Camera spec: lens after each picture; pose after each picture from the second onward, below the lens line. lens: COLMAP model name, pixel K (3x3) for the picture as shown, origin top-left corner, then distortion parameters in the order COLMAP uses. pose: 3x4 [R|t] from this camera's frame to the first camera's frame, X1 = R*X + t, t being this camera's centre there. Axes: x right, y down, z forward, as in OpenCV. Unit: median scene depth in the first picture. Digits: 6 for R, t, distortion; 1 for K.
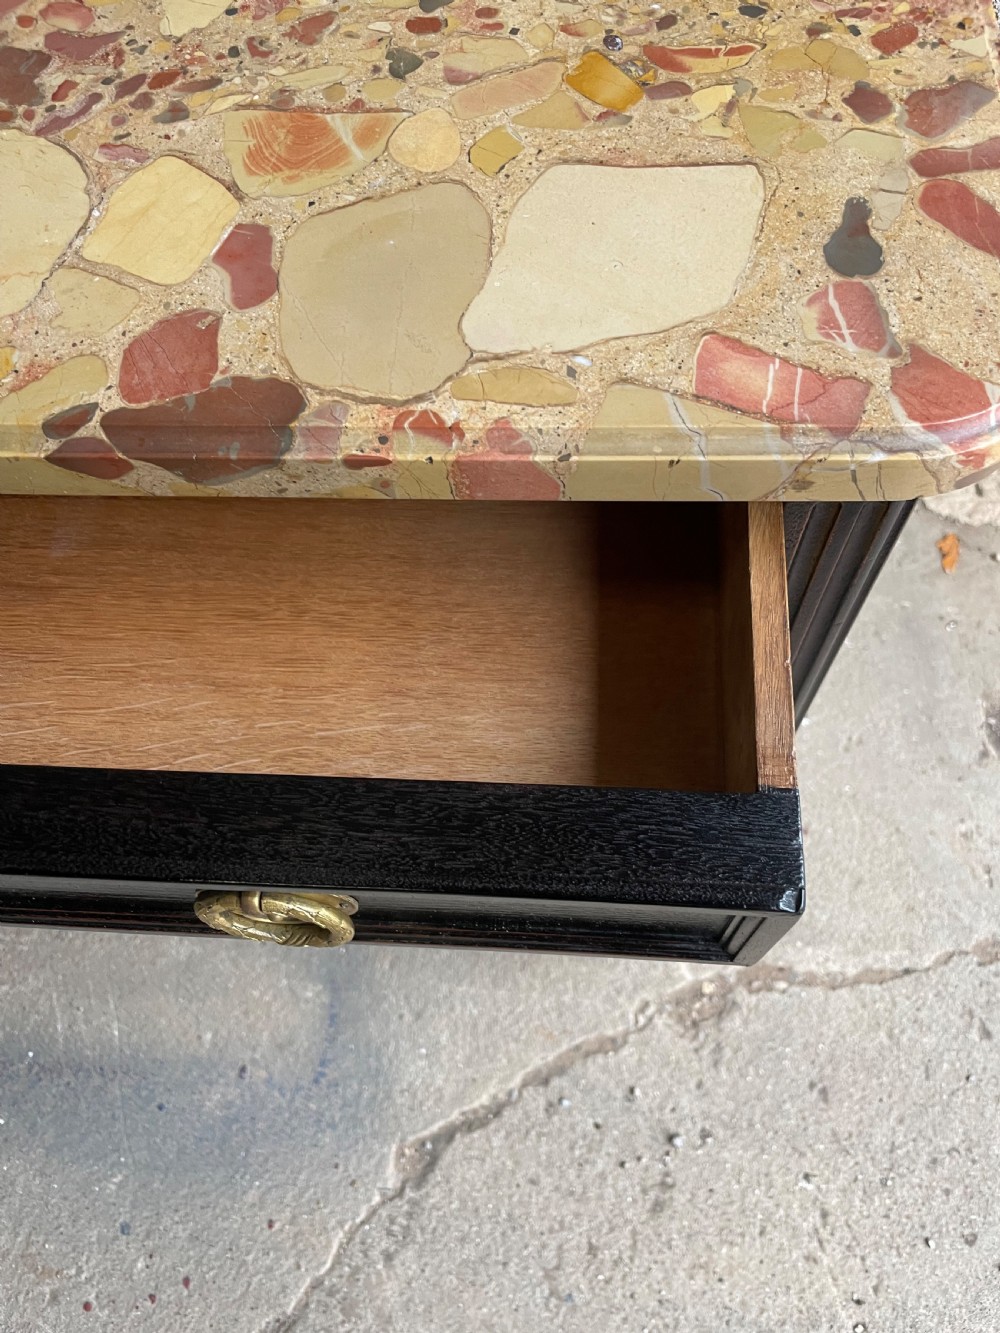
lens RADIAL K [[1033.8, 0, 500.5], [0, 1033.8, 678.9], [0, 0, 1]] dist [0.079191, -0.123683]
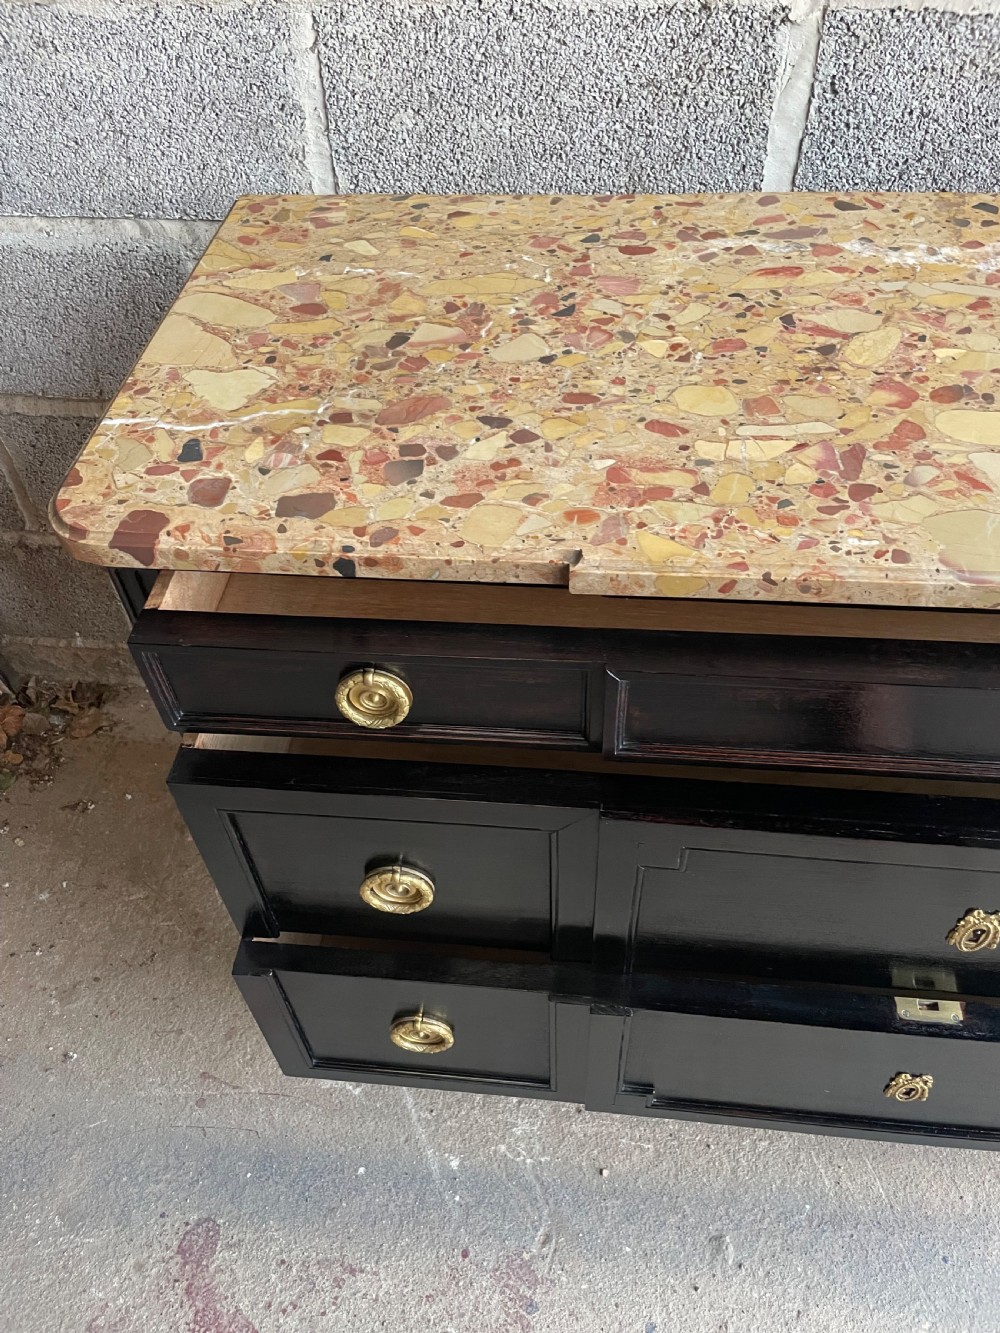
lens RADIAL K [[1033.8, 0, 486.8], [0, 1033.8, 672.4], [0, 0, 1]] dist [0.079191, -0.123683]
pose [[0.998479, 0.051495, -0.019689, -0.871261], [-0.055031, 0.952369, -0.299943, 0.188020], [0.003306, 0.300570, 0.953754, -0.245651]]
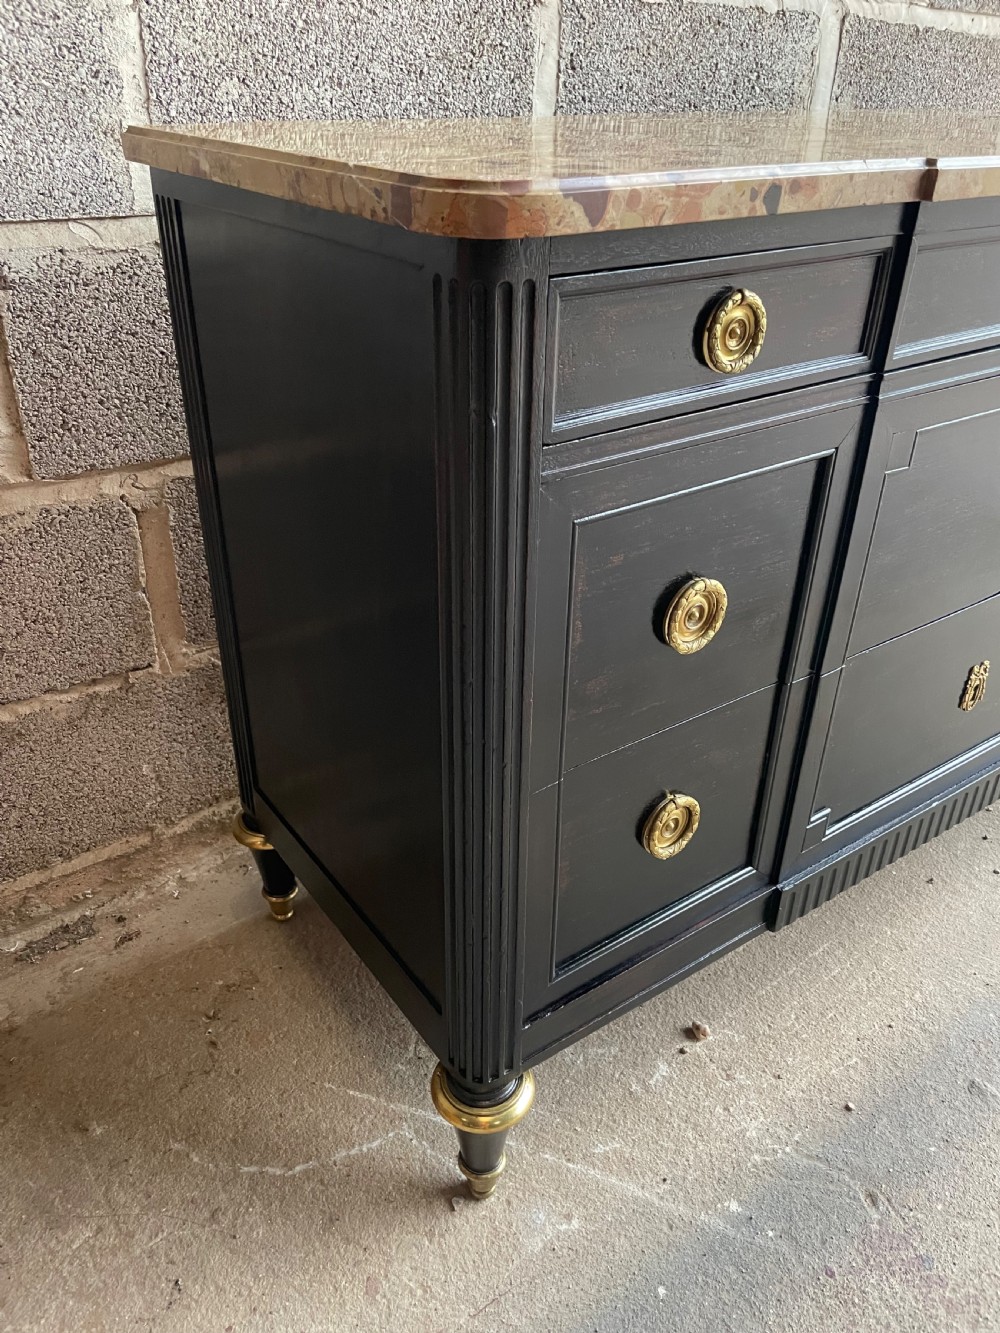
lens RADIAL K [[1033.8, 0, 498.6], [0, 1033.8, 664.9], [0, 0, 1]] dist [0.079191, -0.123683]
pose [[0.775845, -0.244804, 0.581494, -1.534065], [0.542198, 0.729991, -0.416095, 0.292820], [-0.322624, 0.638110, 0.699092, 0.180493]]
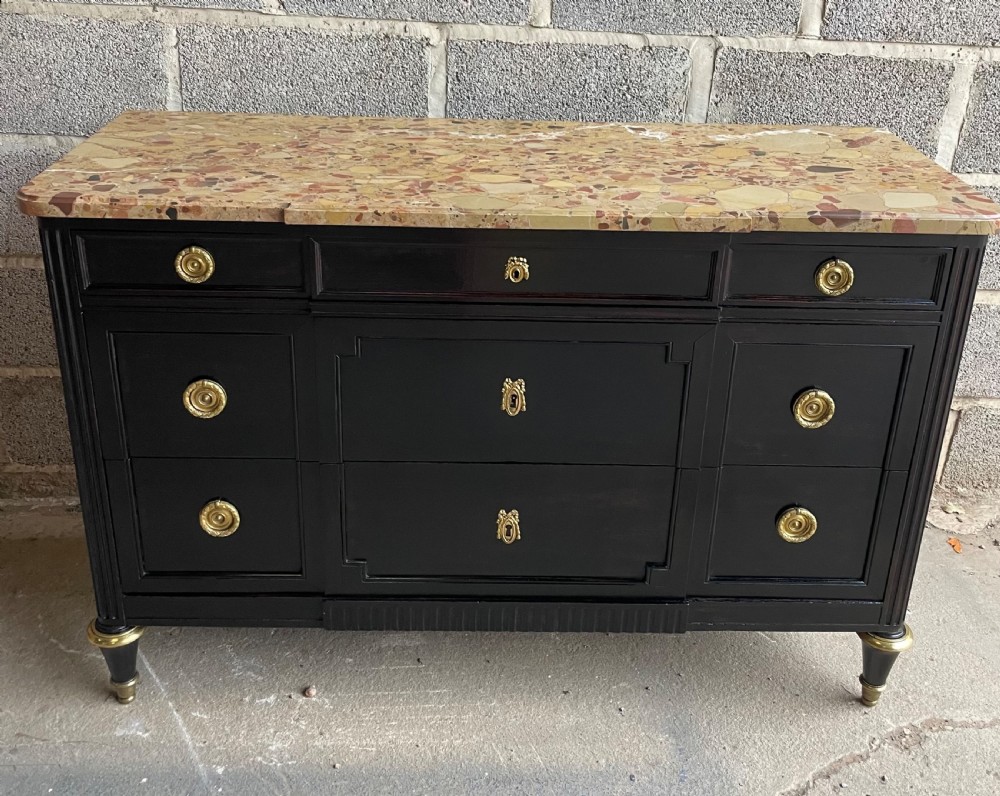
lens RADIAL K [[1074.4, 0, 507.2], [0, 1074.4, 312.9], [0, 0, 1]] dist [0.044309, 0.000000]
pose [[0.991433, 0.057663, 0.117200, -0.700687], [0.036318, 0.740198, -0.671407, 0.999549], [-0.125466, 0.669911, 0.731763, -0.632499]]
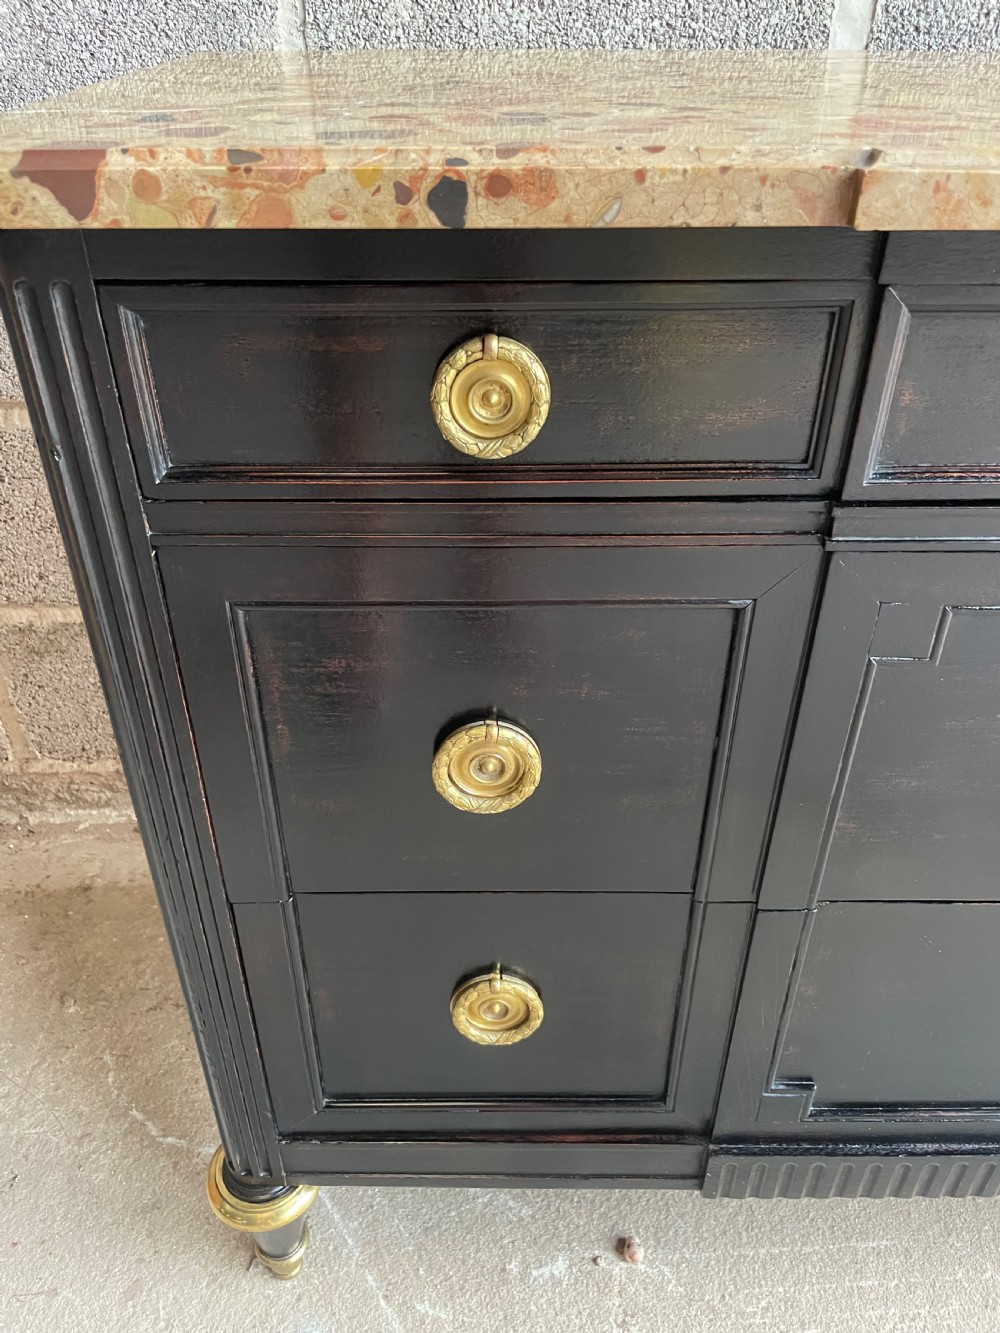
lens RADIAL K [[1033.8, 0, 490.7], [0, 1033.8, 671.3], [0, 0, 1]] dist [0.079191, -0.123683]
pose [[0.995925, 0.022074, 0.087448, -0.996244], [0.026856, 0.853022, -0.521184, 0.270187], [-0.086099, 0.521408, 0.848952, 0.147077]]
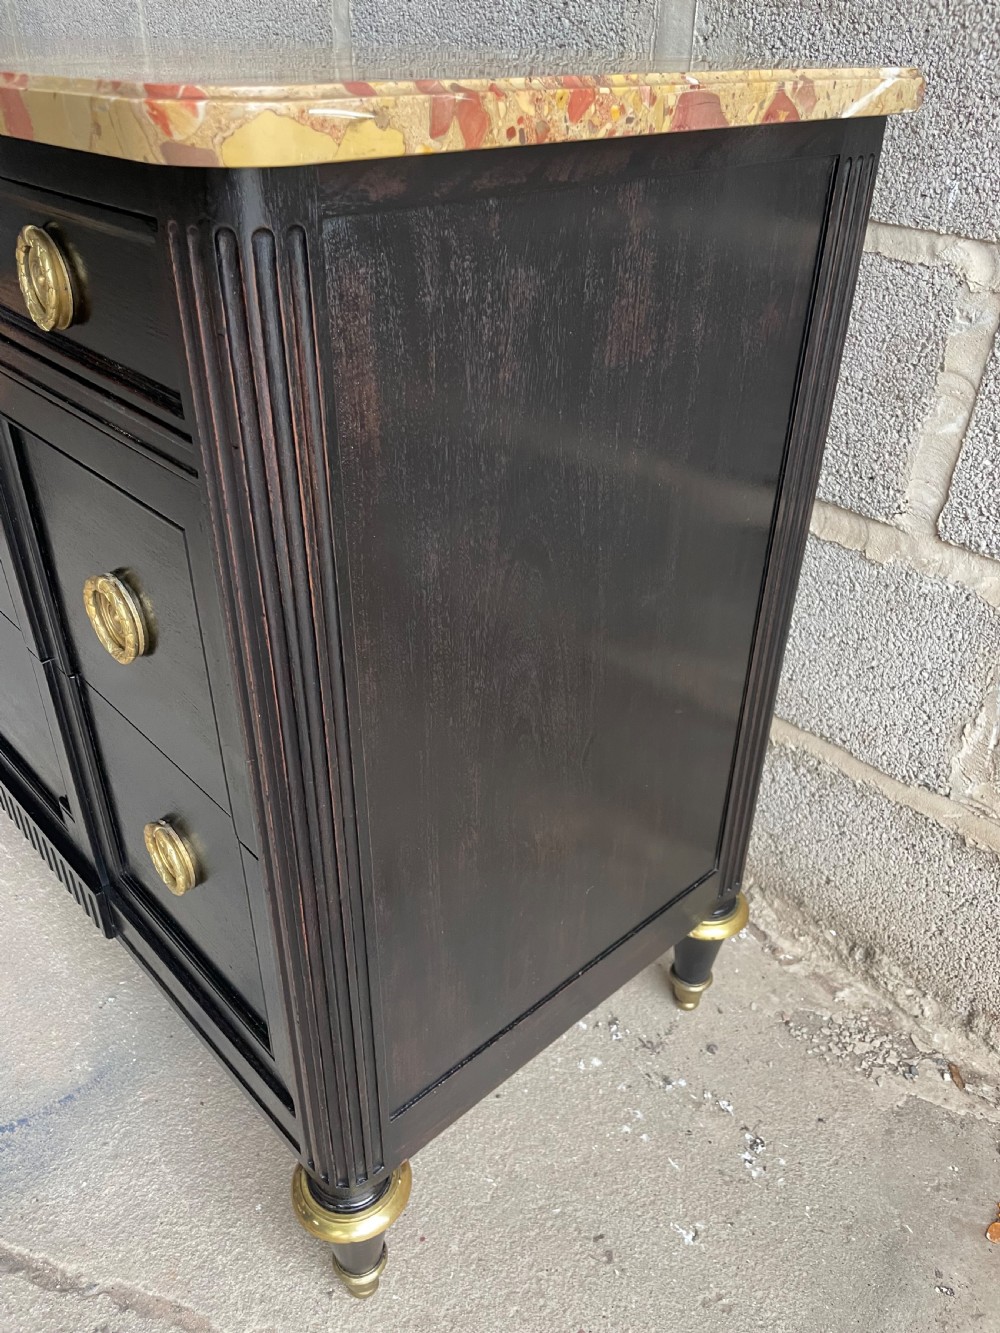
lens RADIAL K [[1033.8, 0, 491.0], [0, 1033.8, 681.0], [0, 0, 1]] dist [0.079191, -0.123683]
pose [[0.711661, 0.437779, -0.549443, 0.516530], [-0.661650, 0.680551, -0.314753, 0.120469], [0.236132, 0.587536, 0.773978, 0.137996]]
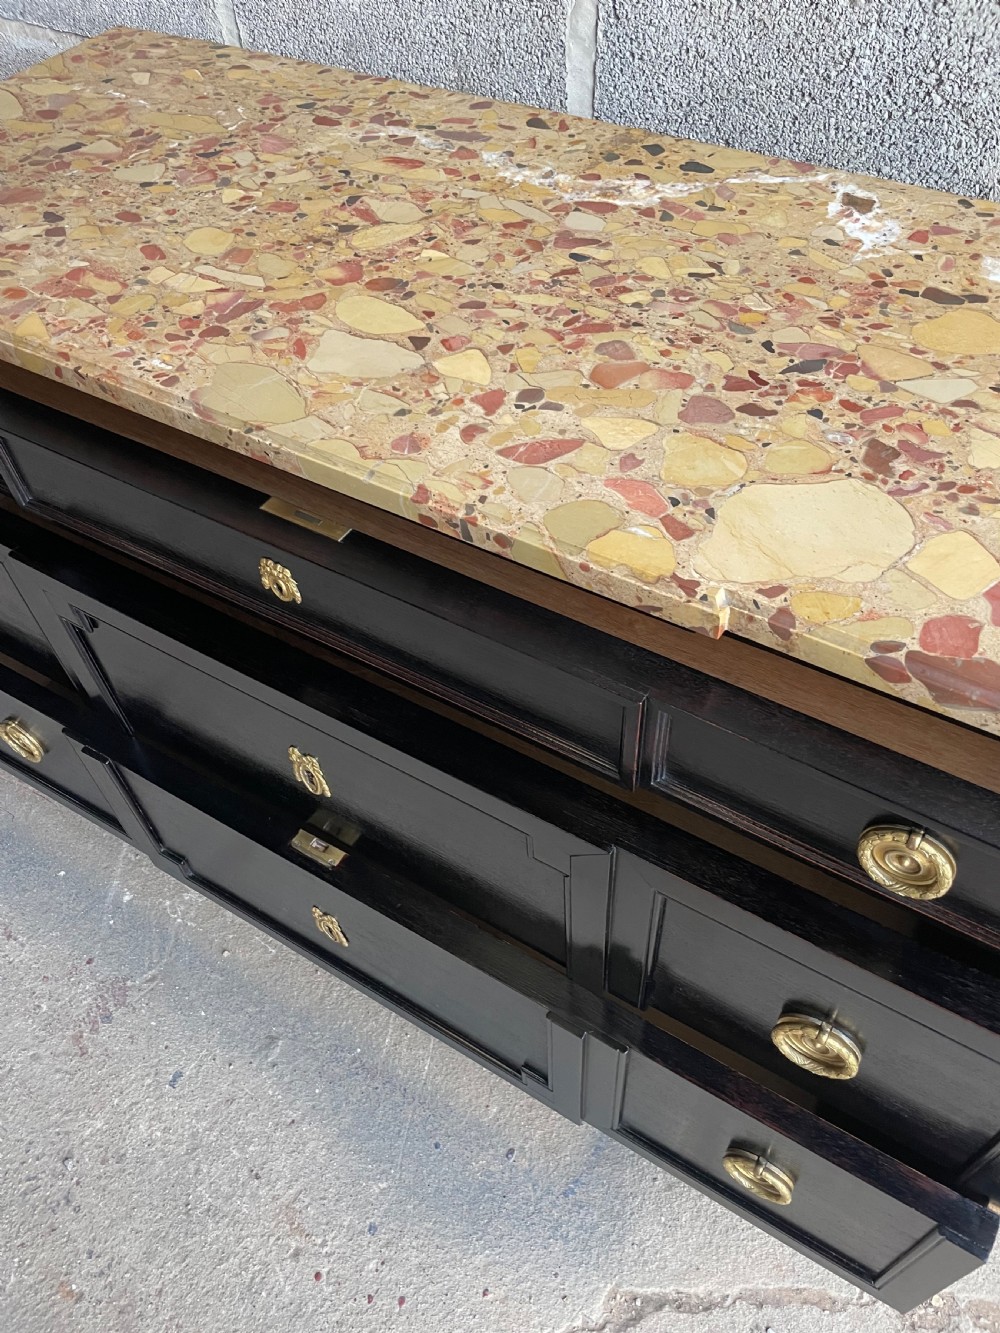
lens RADIAL K [[1033.8, 0, 503.0], [0, 1033.8, 668.5], [0, 0, 1]] dist [0.079191, -0.123683]
pose [[0.882810, 0.378427, -0.278280, -0.145443], [-0.435037, 0.882133, -0.180509, 0.124648], [0.177171, 0.280417, 0.943386, -0.254470]]
